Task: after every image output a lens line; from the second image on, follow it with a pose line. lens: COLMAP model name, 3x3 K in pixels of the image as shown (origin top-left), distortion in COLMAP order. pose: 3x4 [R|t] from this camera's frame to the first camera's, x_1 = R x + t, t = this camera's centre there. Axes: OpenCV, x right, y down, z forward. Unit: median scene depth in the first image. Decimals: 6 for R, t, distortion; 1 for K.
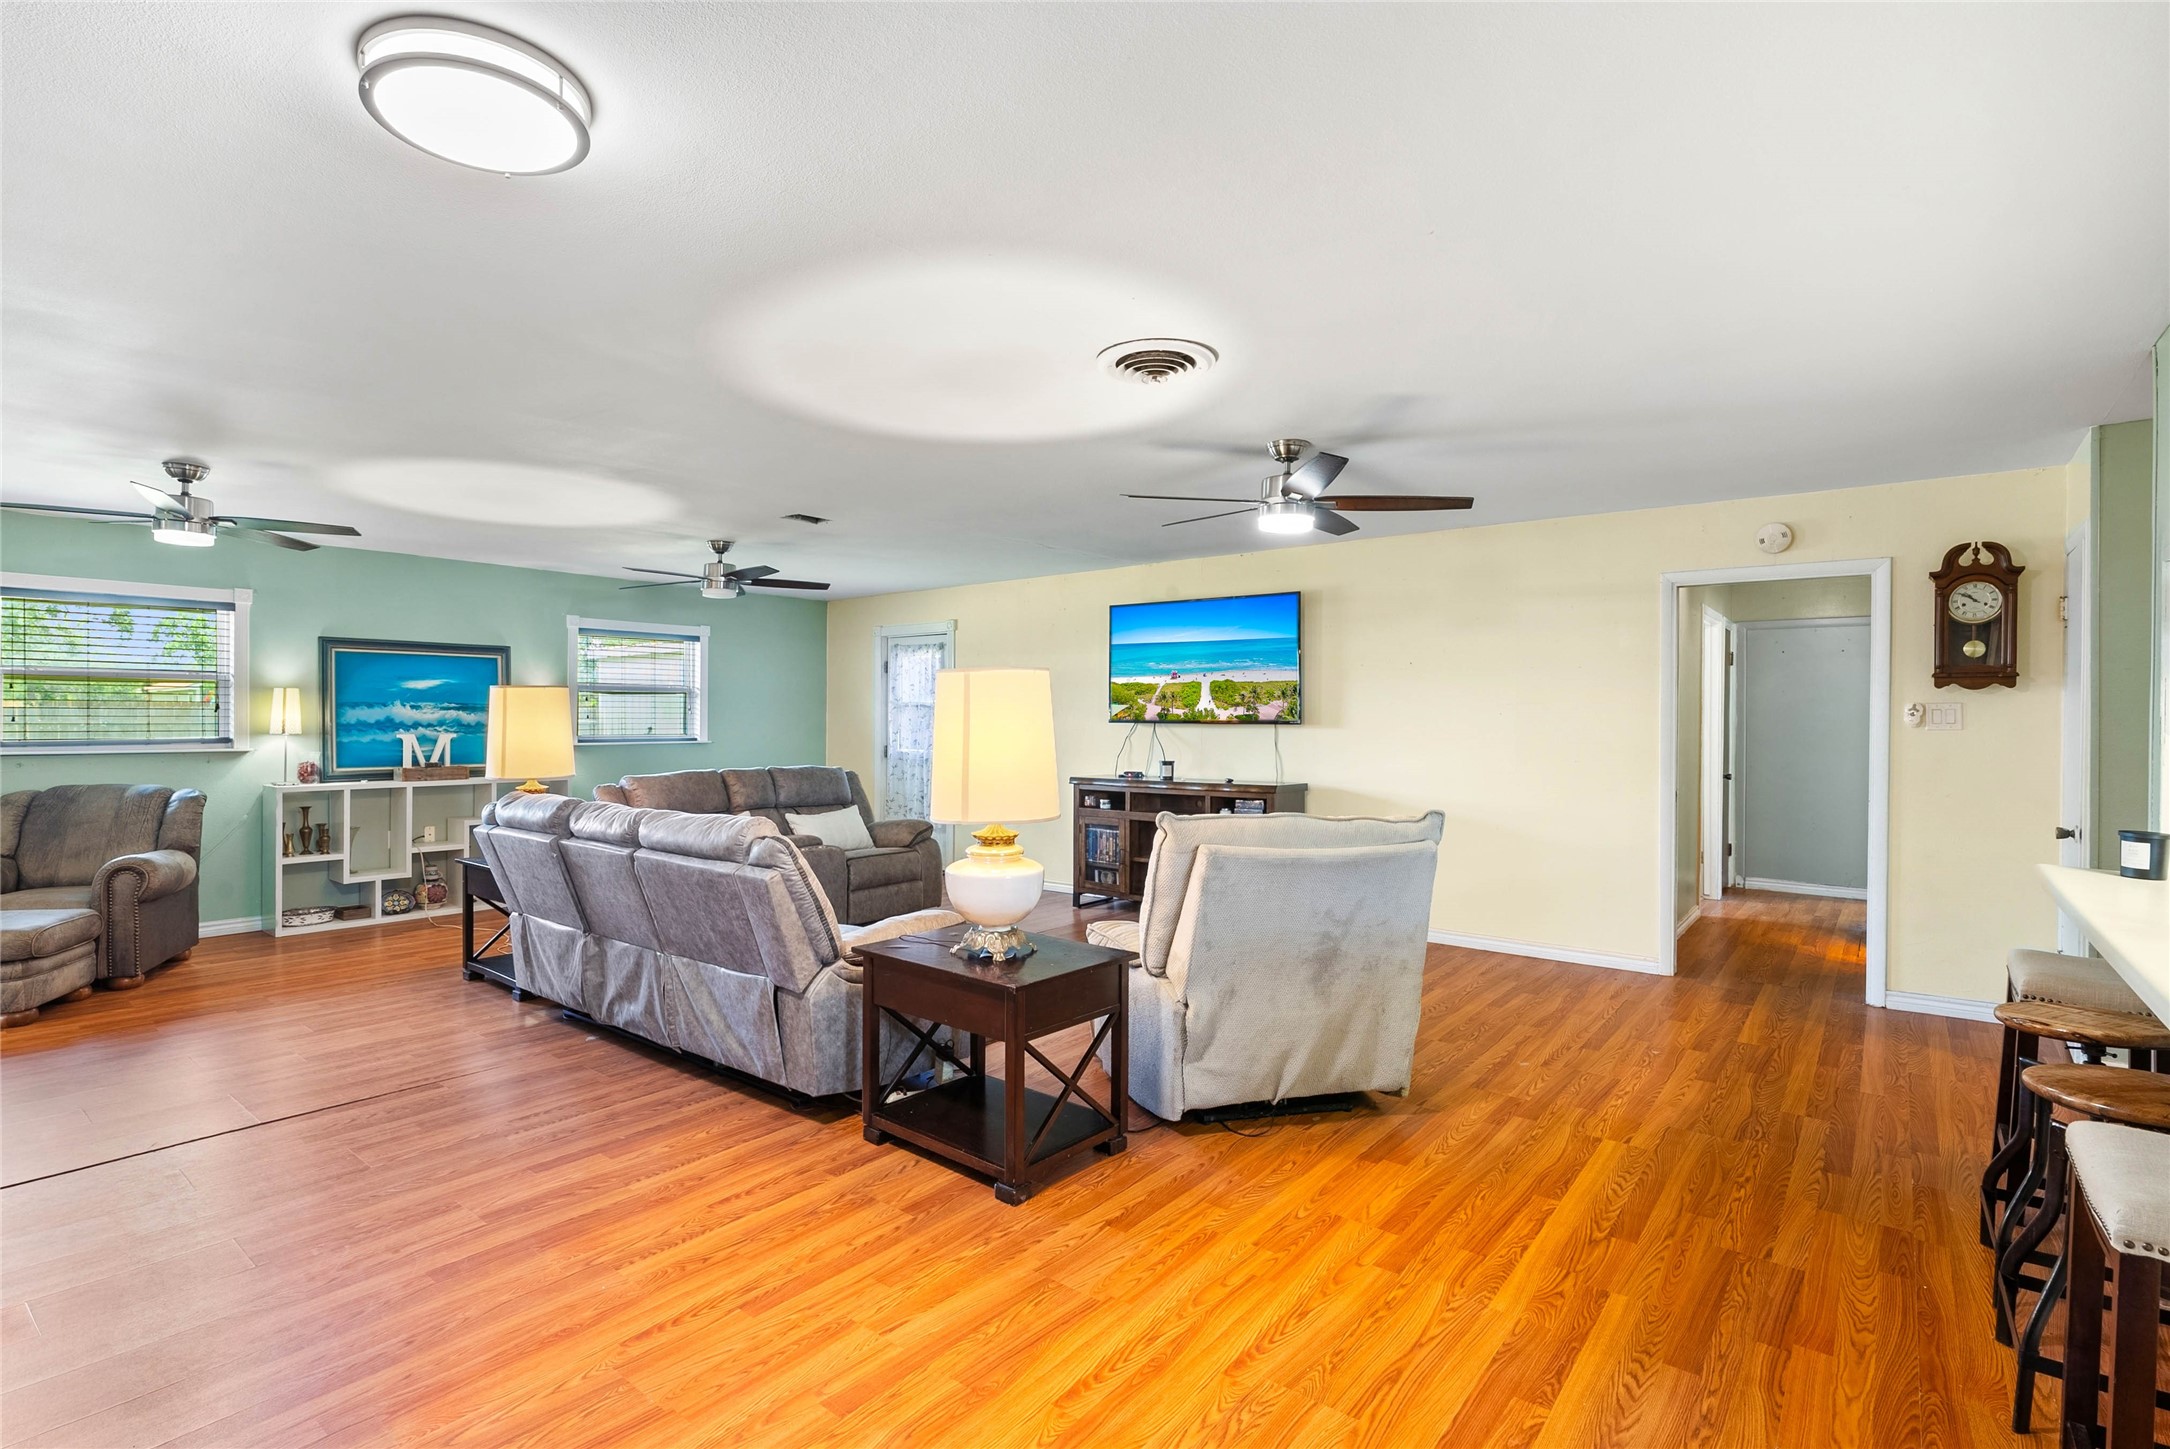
lens RADIAL K [[1008.1, 0, 996.1], [0, 1008.1, 725.4], [0, 0, 1]] dist [-0.016048, 0.002308]
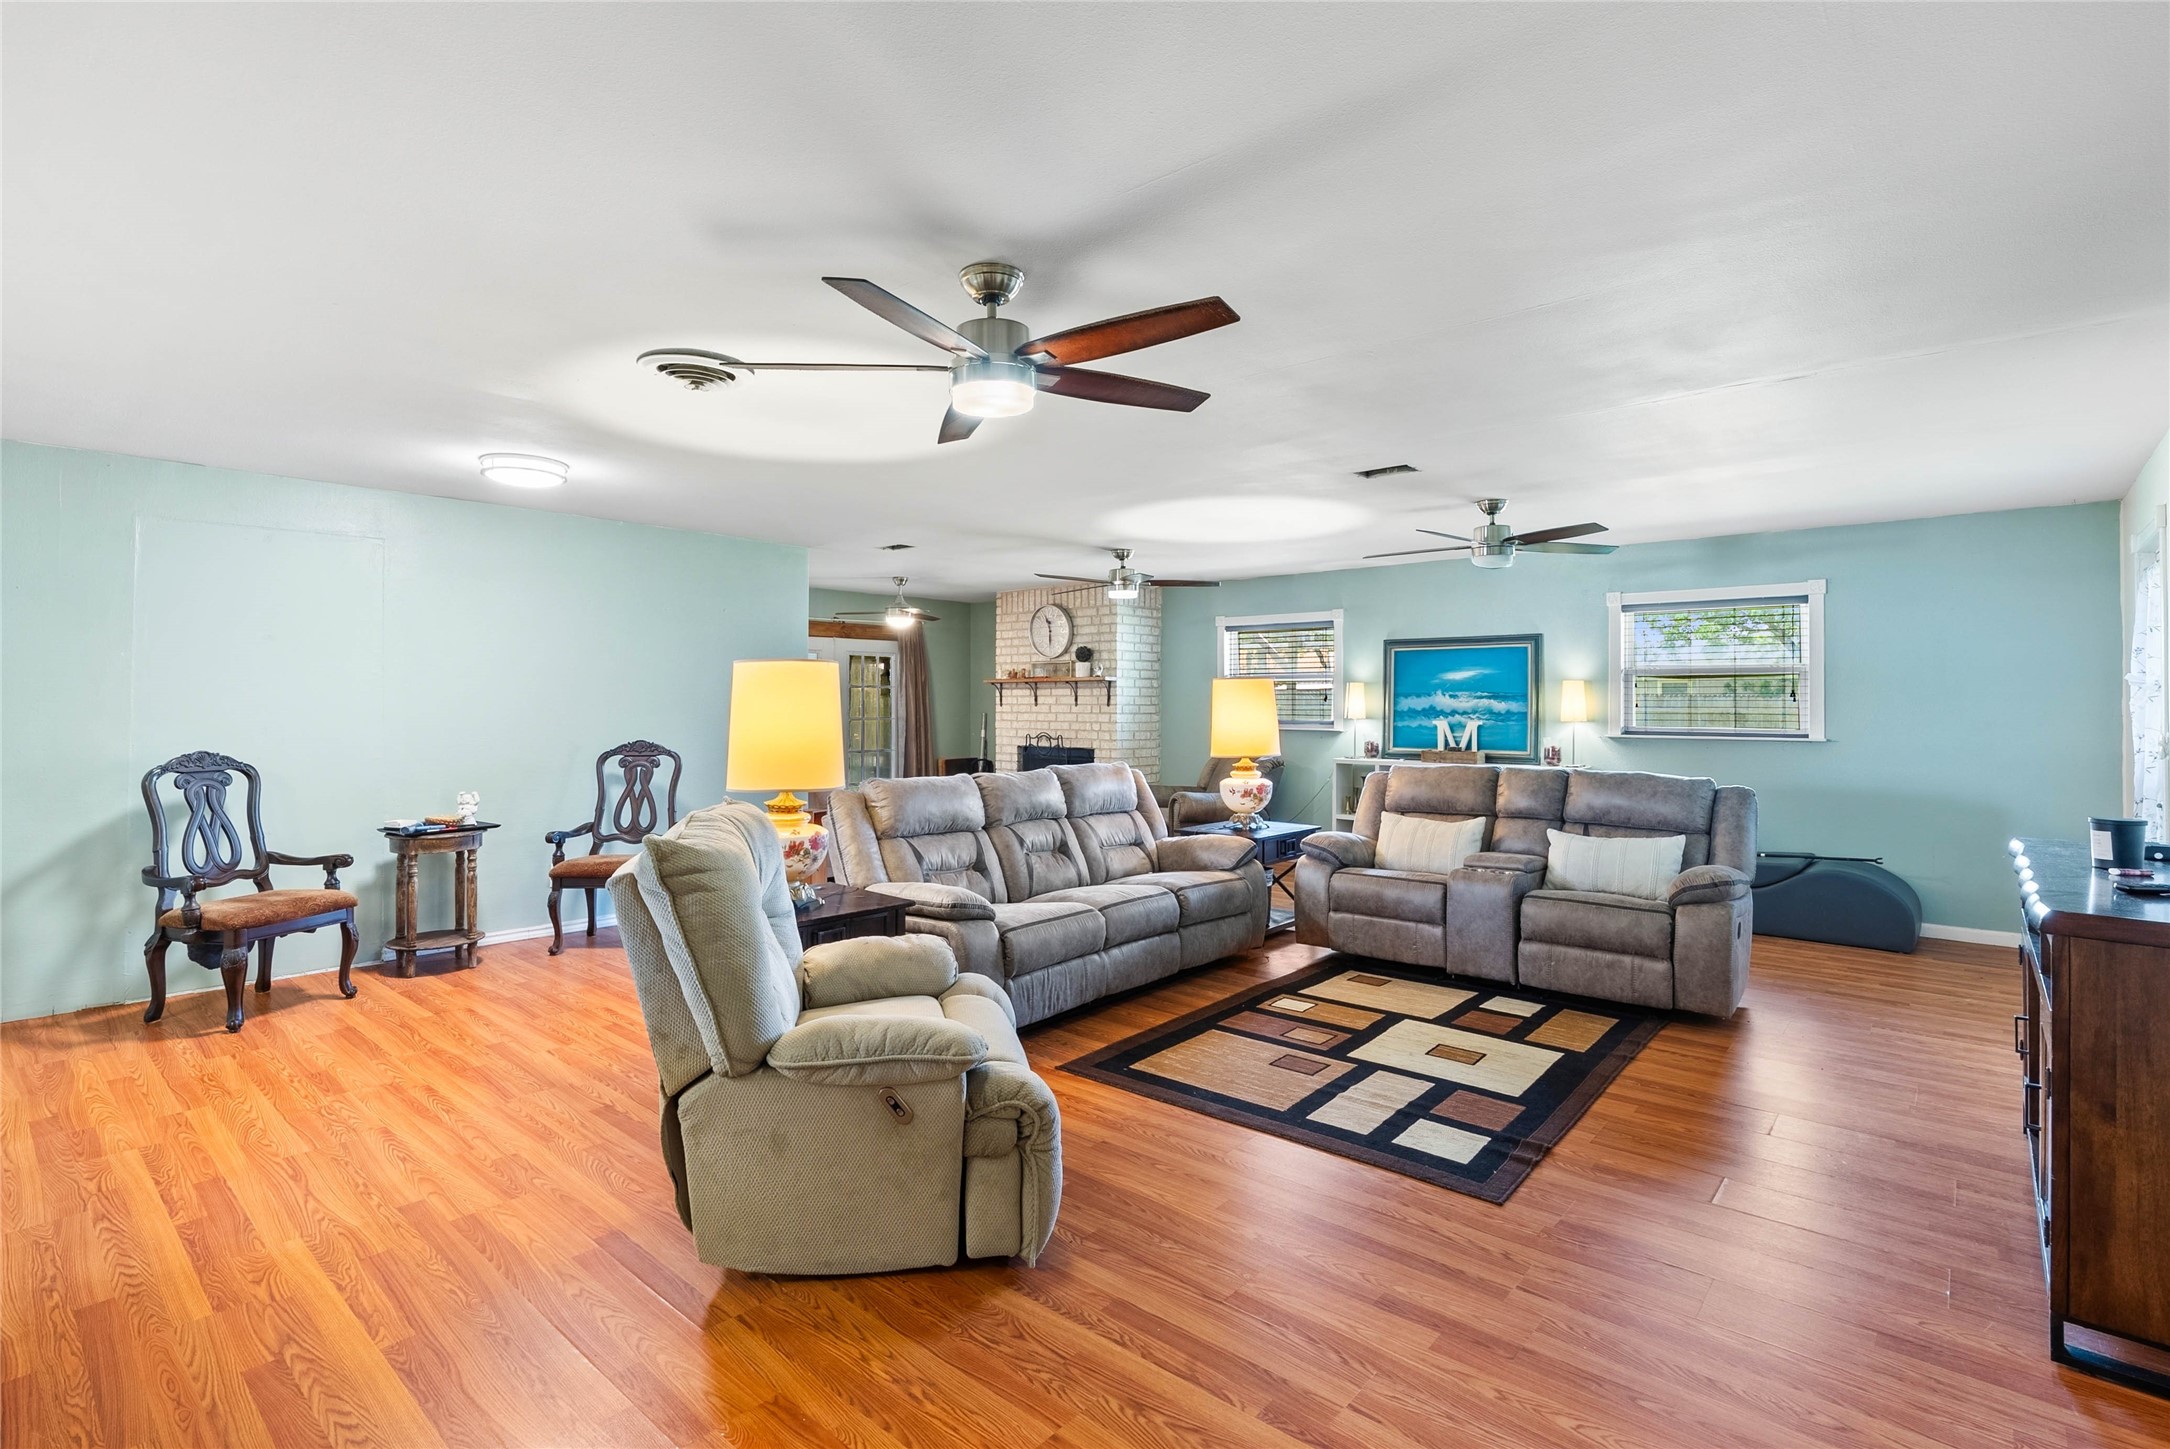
lens RADIAL K [[1008.1, 0, 1117.0], [0, 1008.1, 689.5], [0, 0, 1]] dist [-0.016048, 0.002308]
pose [[0.036383, -0.016493, -0.999202, 0.732550], [-0.010834, 0.999799, -0.016897, -0.004288], [0.999279, 0.011440, 0.036197, 0.834120]]
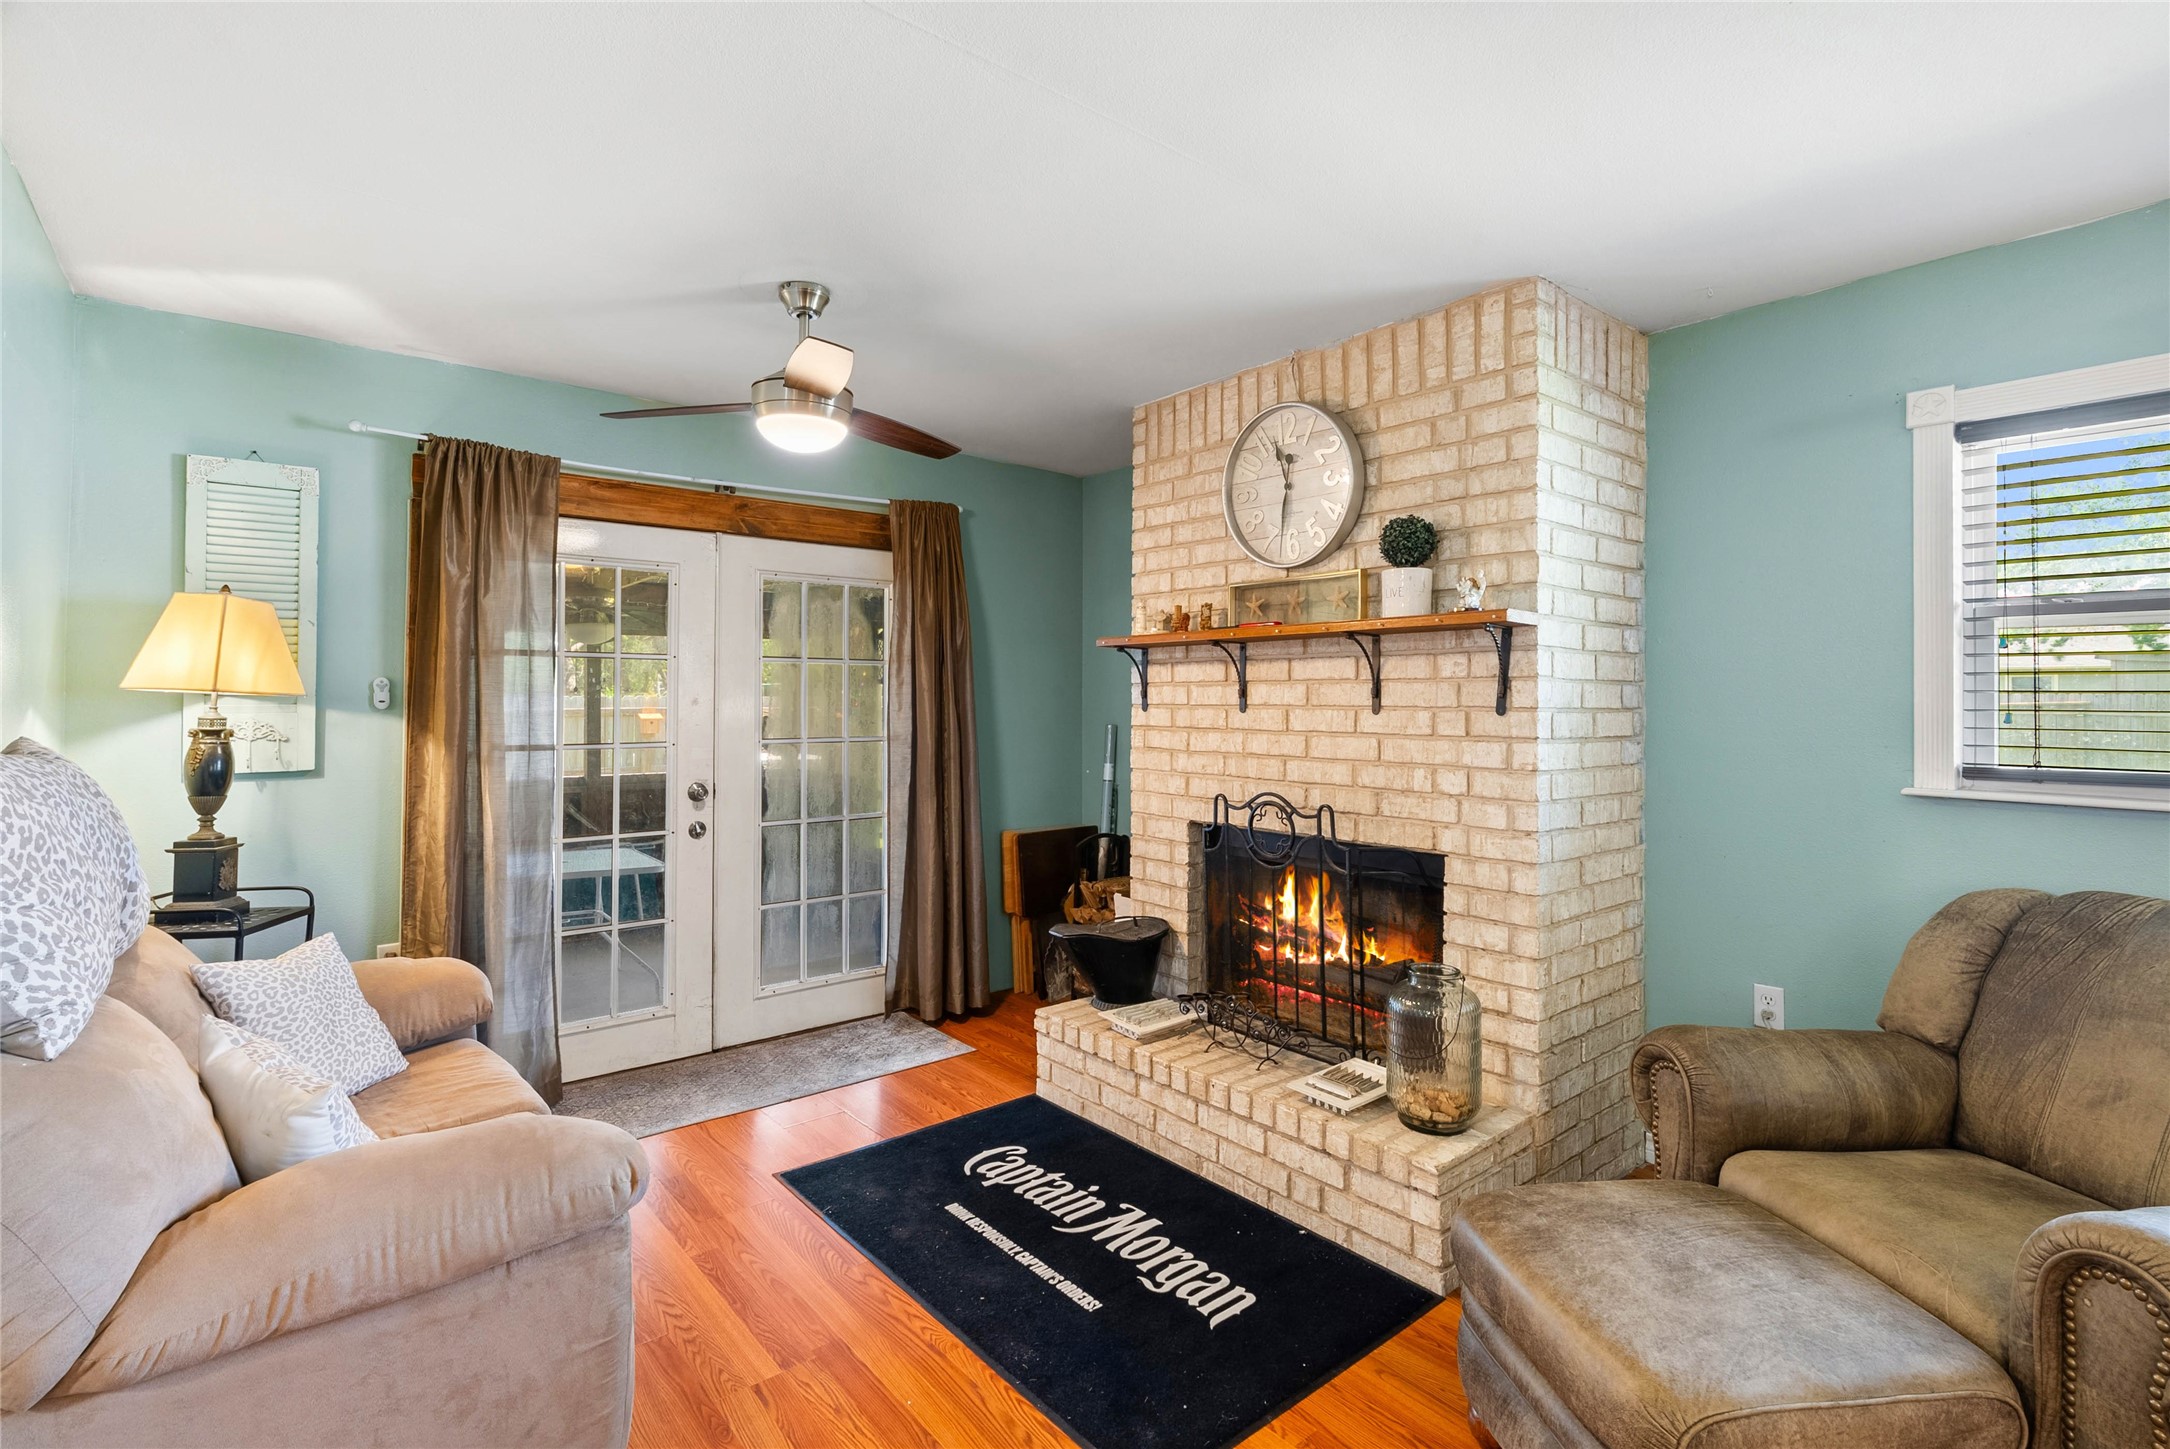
lens RADIAL K [[1008.1, 0, 1090.1], [0, 1008.1, 686.9], [0, 0, 1]] dist [-0.016048, 0.002308]
pose [[-0.150973, -0.023482, -0.988259, -0.555591], [-0.017884, 0.999619, -0.021020, -0.003581], [0.988376, 0.014501, -0.151335, 0.747926]]
